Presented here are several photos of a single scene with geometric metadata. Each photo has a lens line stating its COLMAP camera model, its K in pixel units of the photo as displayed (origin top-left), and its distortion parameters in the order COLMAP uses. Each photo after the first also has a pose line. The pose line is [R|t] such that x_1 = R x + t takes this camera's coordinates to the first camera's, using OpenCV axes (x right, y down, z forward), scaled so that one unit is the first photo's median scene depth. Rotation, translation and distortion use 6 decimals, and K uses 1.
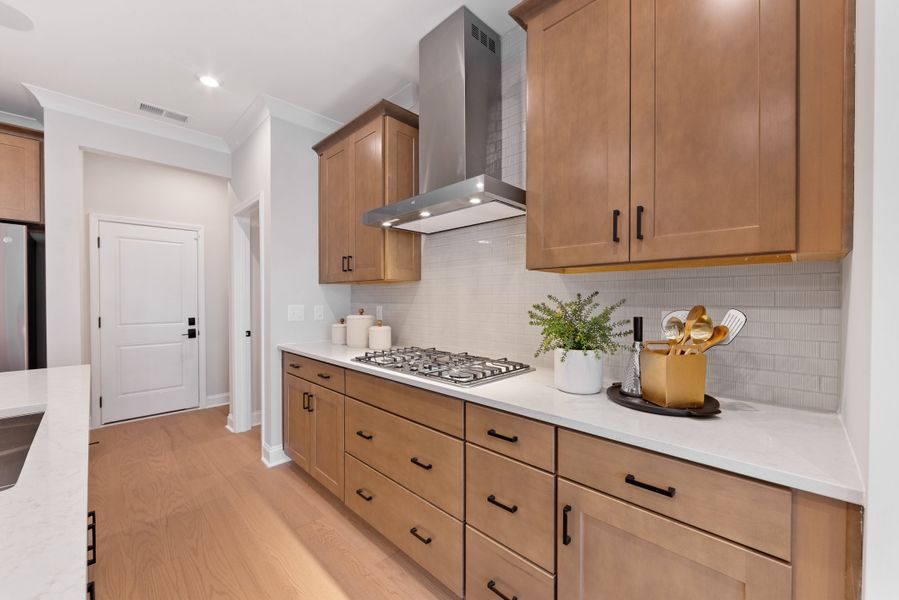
lens RADIAL K [[353.0, 0, 447.0], [0, 353.0, 300.1], [0, 0, 1]] dist [-0.001673, -0.000191]
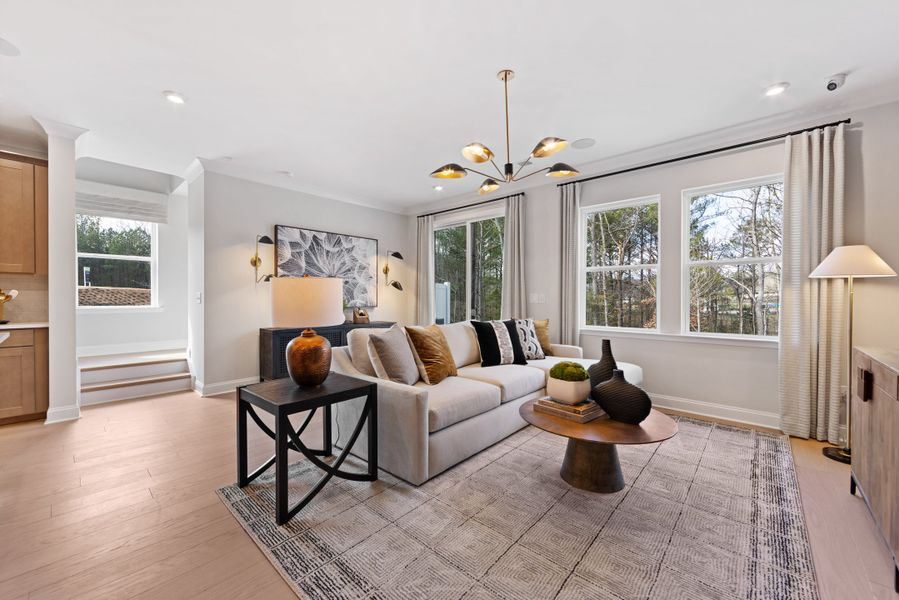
lens RADIAL K [[353.0, 0, 446.6], [0, 353.0, 301.8], [0, 0, 1]] dist [-0.001673, -0.000191]
pose [[-0.048349, -0.008094, 0.998798, -1.893220], [0.003916, 0.999958, 0.008293, 0.091384], [-0.998823, 0.004312, -0.048315, -2.040324]]
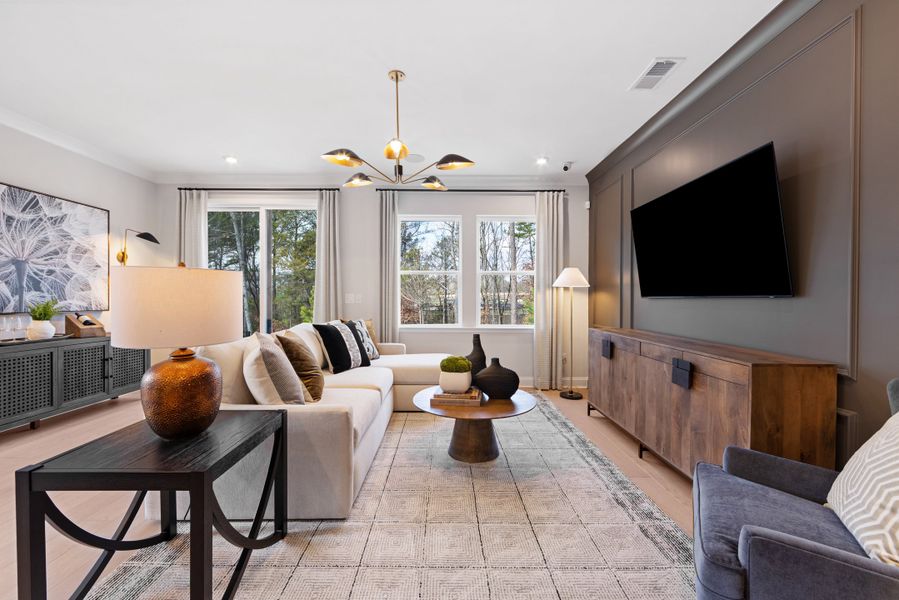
lens RADIAL K [[353.0, 0, 448.0], [0, 353.0, 302.1], [0, 0, 1]] dist [-0.001673, -0.000191]
pose [[-0.708261, -0.009145, 0.705892, -1.564317], [0.000357, 0.999911, 0.013313, 0.078494], [-0.705951, 0.009681, -0.708195, -1.347114]]
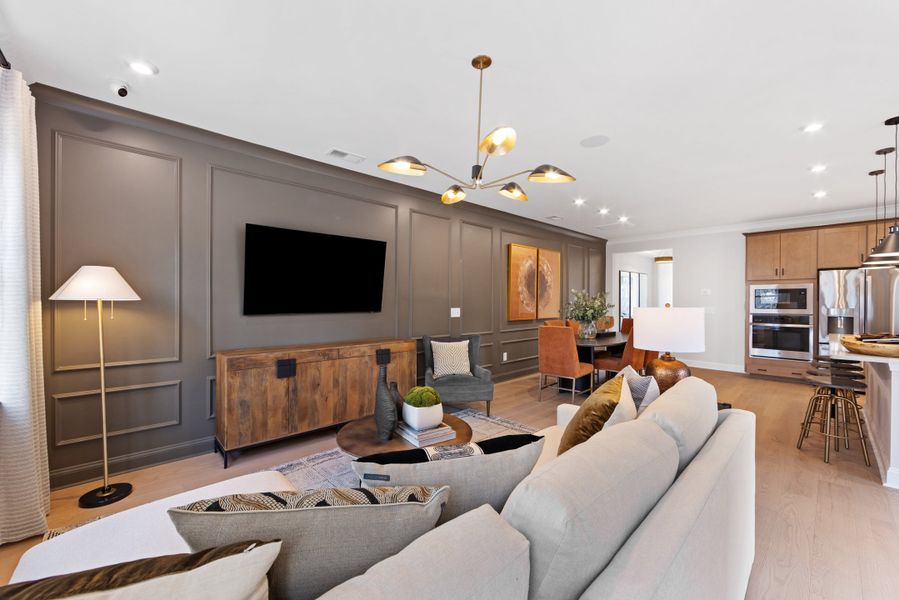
lens RADIAL K [[353.0, 0, 449.8], [0, 353.0, 302.3], [0, 0, 1]] dist [-0.001673, -0.000191]
pose [[-0.047735, 0.003997, -0.998852, 1.366541], [-0.006869, 0.999967, 0.004330, -0.022261], [0.998836, 0.007067, -0.047706, -2.476207]]
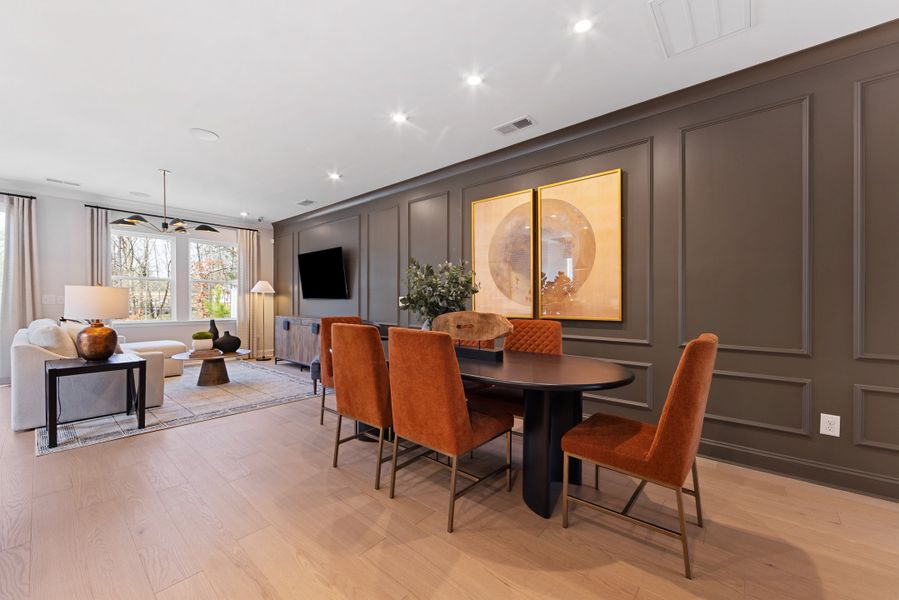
lens RADIAL K [[353.0, 0, 442.1], [0, 353.0, 302.3], [0, 0, 1]] dist [-0.001673, -0.000191]
pose [[-0.998017, -0.002718, -0.062884, -2.337157], [-0.003290, 0.999954, 0.008985, 0.073697], [0.062857, 0.009174, -0.997980, 0.779901]]
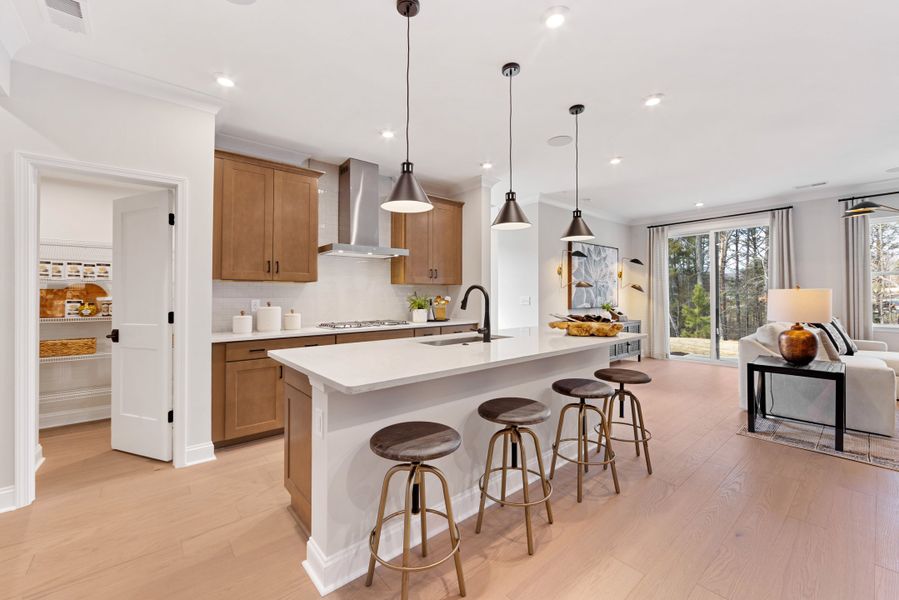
lens RADIAL K [[353.0, 0, 447.0], [0, 353.0, 294.3], [0, 0, 1]] dist [-0.001673, -0.000191]
pose [[0.095446, 0.007968, 0.995403, -2.700977], [0.011121, 0.999897, -0.009070, 0.031360], [-0.995373, 0.011936, 0.095347, 0.426848]]
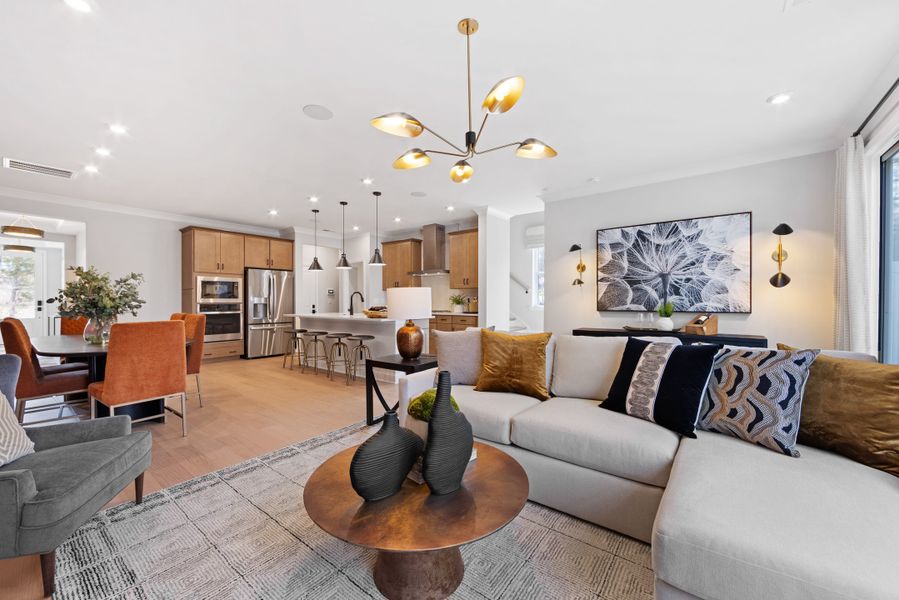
lens RADIAL K [[353.0, 0, 448.9], [0, 353.0, 301.0], [0, 0, 1]] dist [-0.001673, -0.000191]
pose [[0.992465, -0.001611, 0.122517, -0.378795], [0.001850, 0.999997, -0.001835, 0.088544], [-0.122514, 0.002048, 0.992465, -3.856894]]
